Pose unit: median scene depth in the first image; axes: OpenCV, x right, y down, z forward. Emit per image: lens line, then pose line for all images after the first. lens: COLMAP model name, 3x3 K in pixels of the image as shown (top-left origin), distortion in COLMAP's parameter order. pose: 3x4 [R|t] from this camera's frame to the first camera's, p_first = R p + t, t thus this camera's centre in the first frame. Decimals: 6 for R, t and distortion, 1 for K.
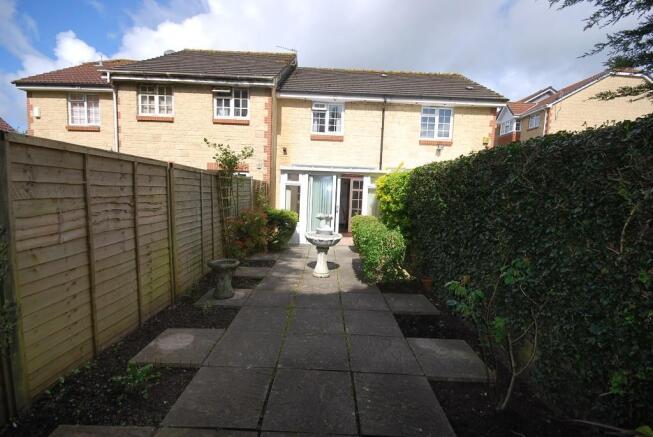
lens RADIAL K [[285.5, 0, 325.9], [0, 285.5, 220.7], [0, 0, 1]] dist [-0.021889, -0.001144]
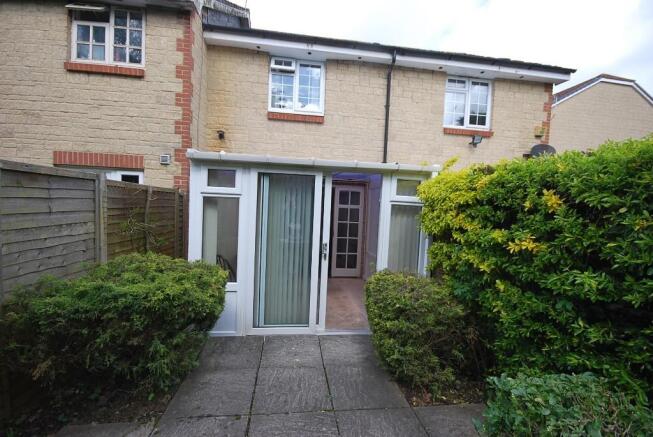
lens RADIAL K [[285.5, 0, 327.0], [0, 285.5, 218.6], [0, 0, 1]] dist [-0.021889, -0.001144]
pose [[0.991172, -0.001741, 0.132572, -0.012152], [0.008706, 0.998610, -0.051979, -0.056965], [-0.132298, 0.052675, 0.989809, 0.470735]]
